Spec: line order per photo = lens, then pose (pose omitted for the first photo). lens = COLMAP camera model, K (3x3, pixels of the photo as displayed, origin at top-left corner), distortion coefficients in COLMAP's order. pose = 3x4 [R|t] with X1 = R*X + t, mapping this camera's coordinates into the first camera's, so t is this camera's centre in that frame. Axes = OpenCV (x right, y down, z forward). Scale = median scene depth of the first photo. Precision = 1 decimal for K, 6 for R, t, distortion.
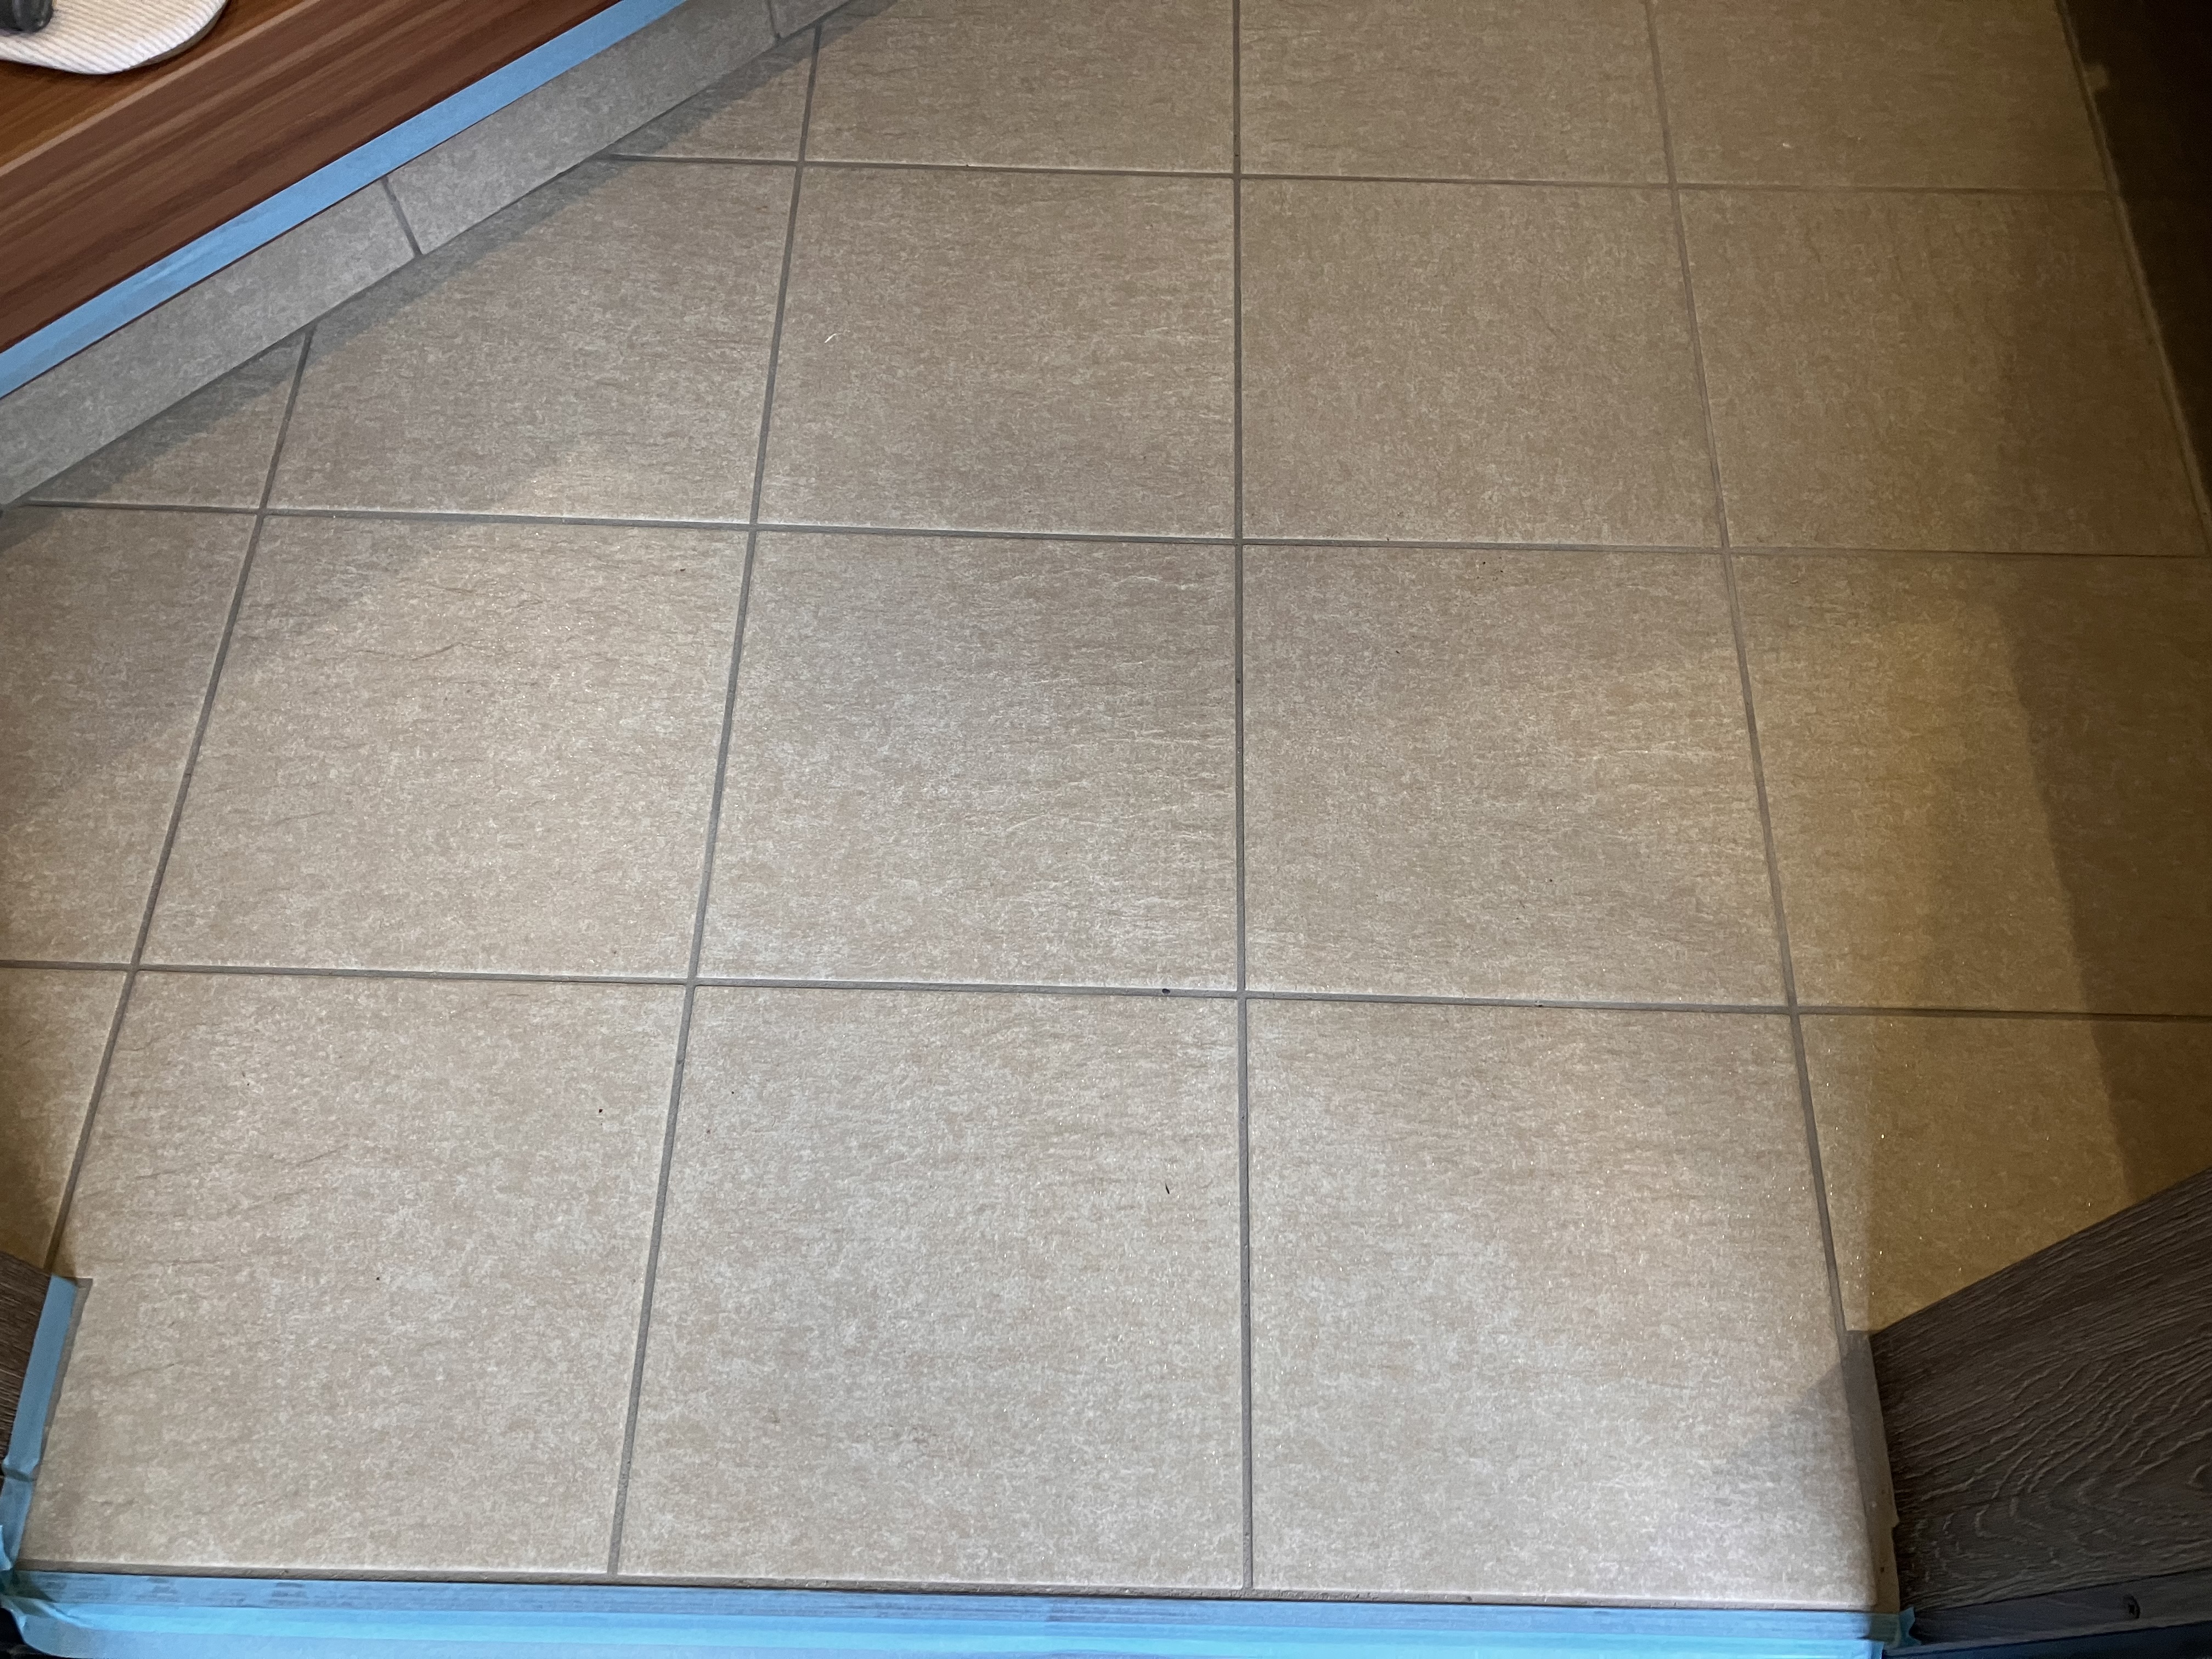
lens RADIAL K [[1806.9, 0, 1095.5], [0, 1806.9, 833.6], [0, 0, 1]] dist [0.018680, 0.006006]
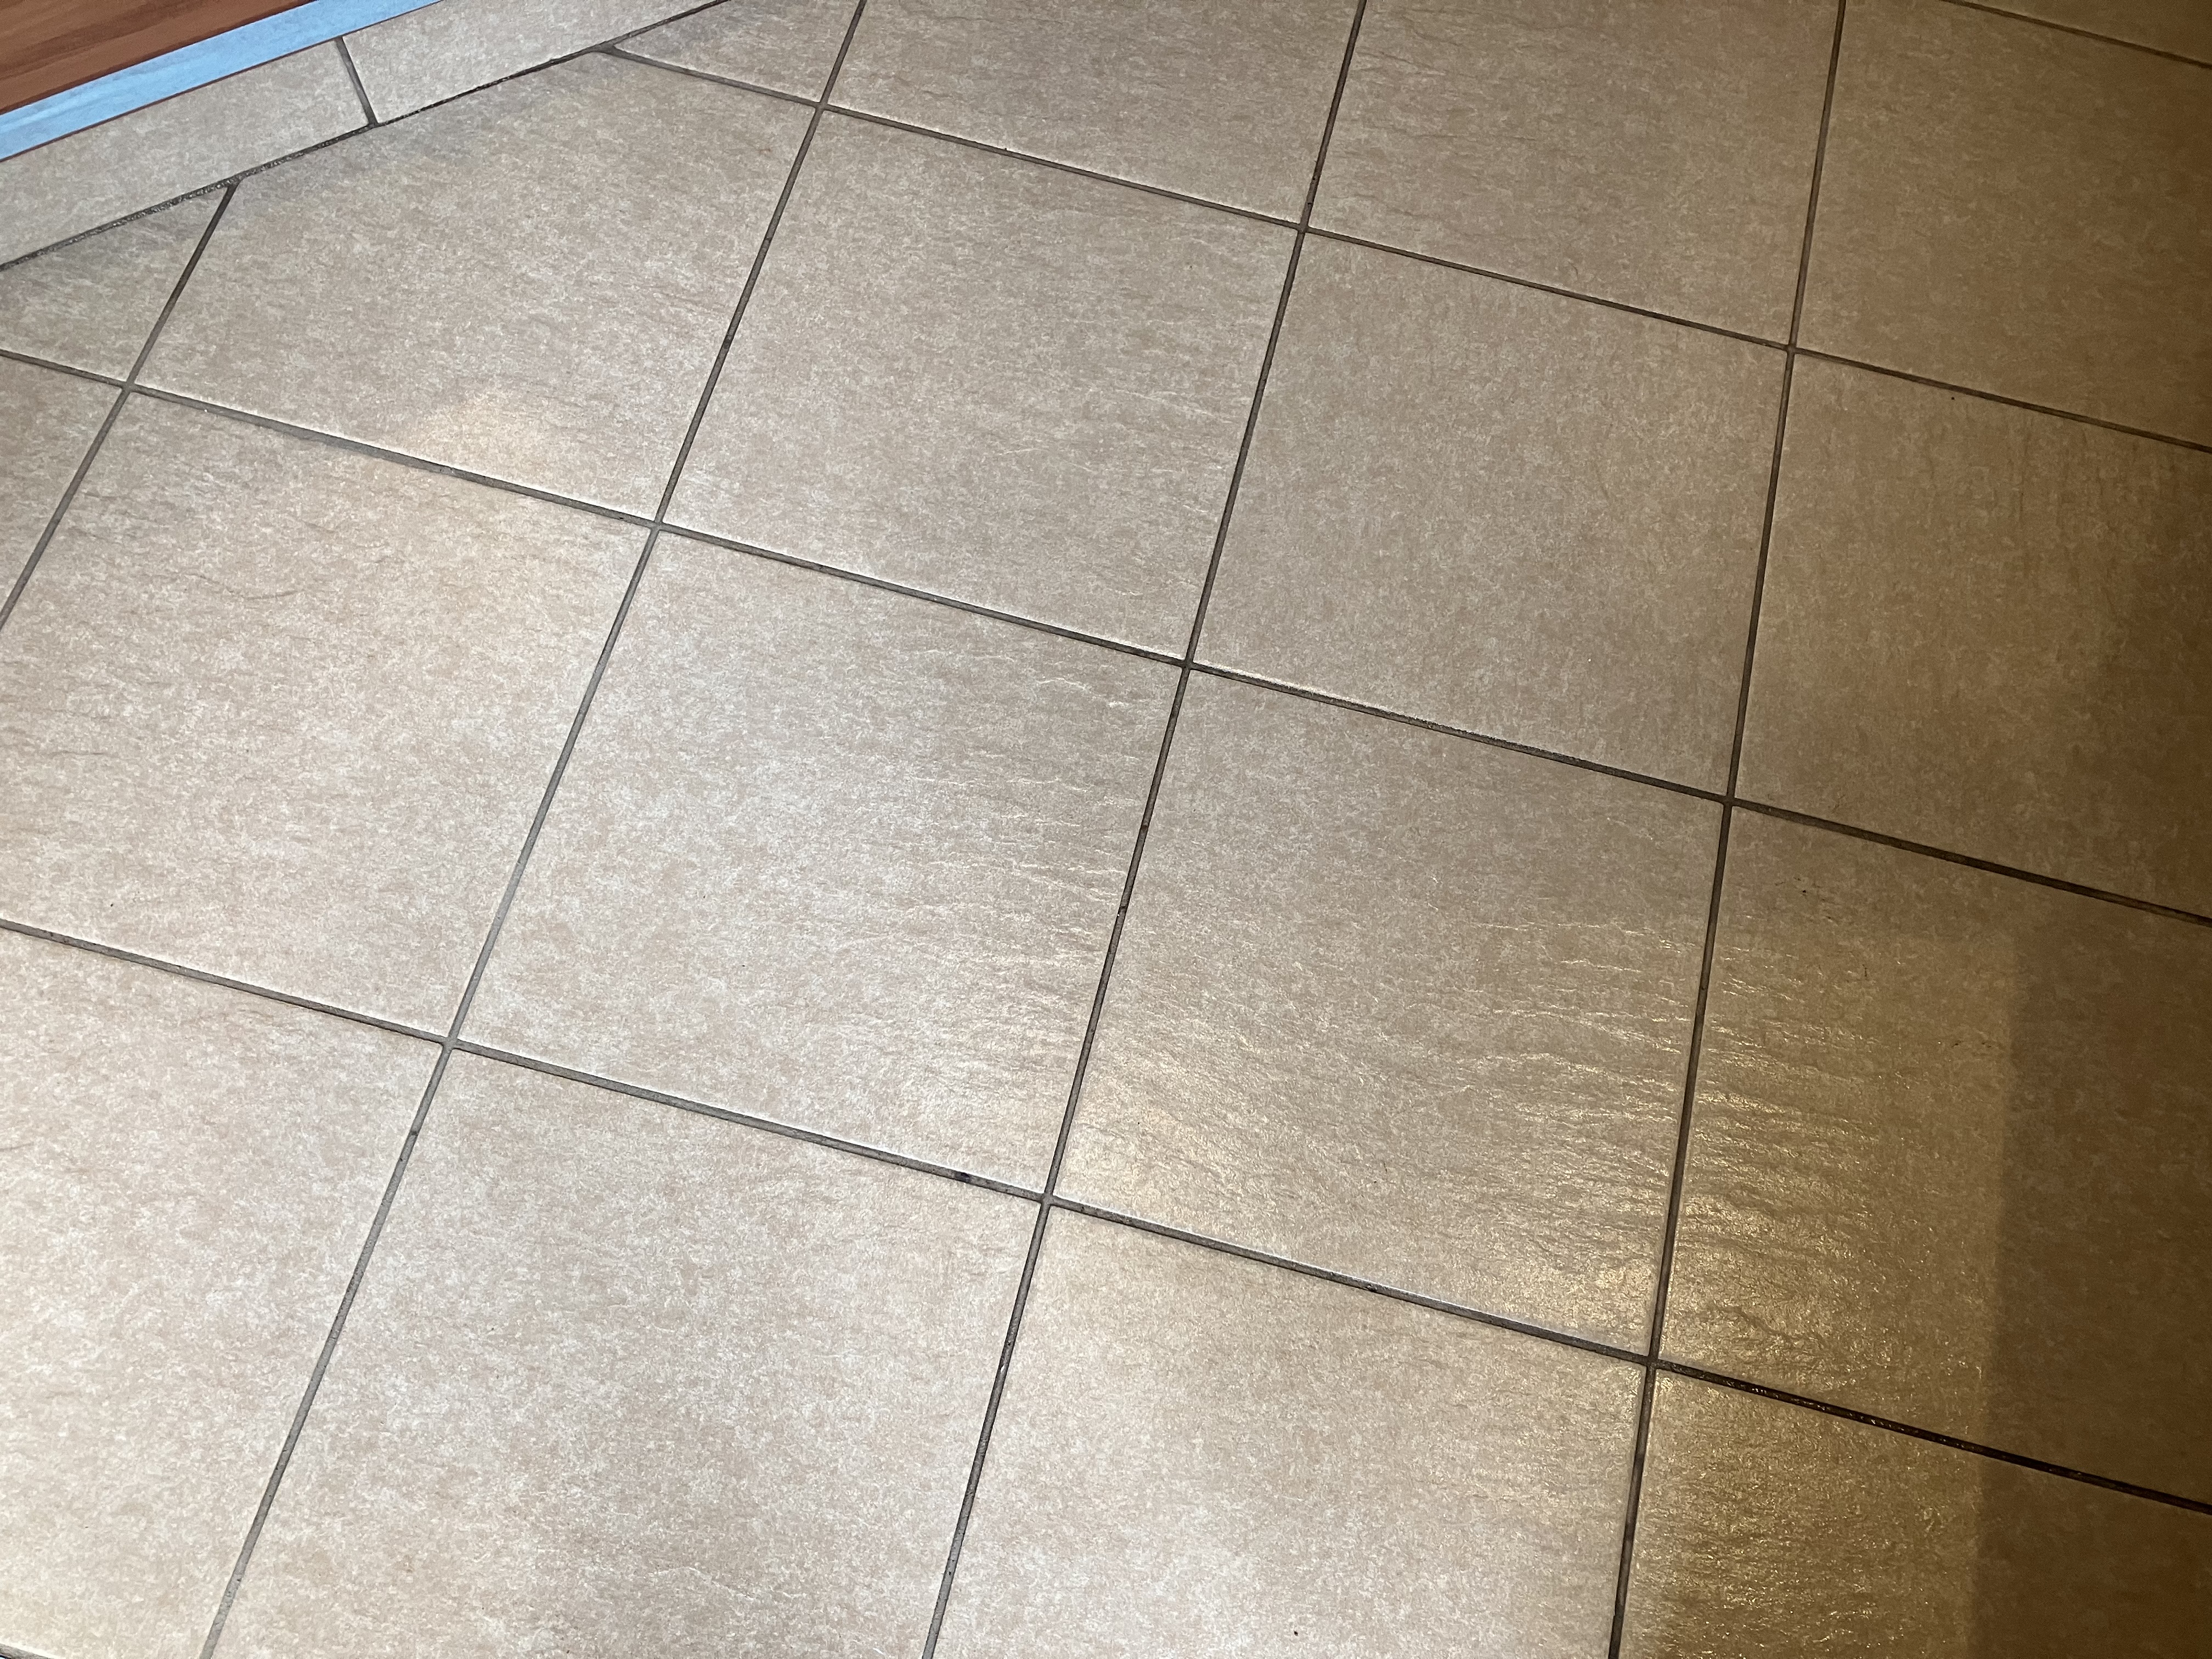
lens RADIAL K [[1806.9, 0, 1095.5], [0, 1806.9, 833.6], [0, 0, 1]] dist [0.018680, 0.006006]
pose [[0.974115, 0.224176, -0.029076, 0.083165], [-0.221087, 0.971614, 0.084187, -0.152289], [0.047124, -0.075580, 0.996026, 0.121566]]
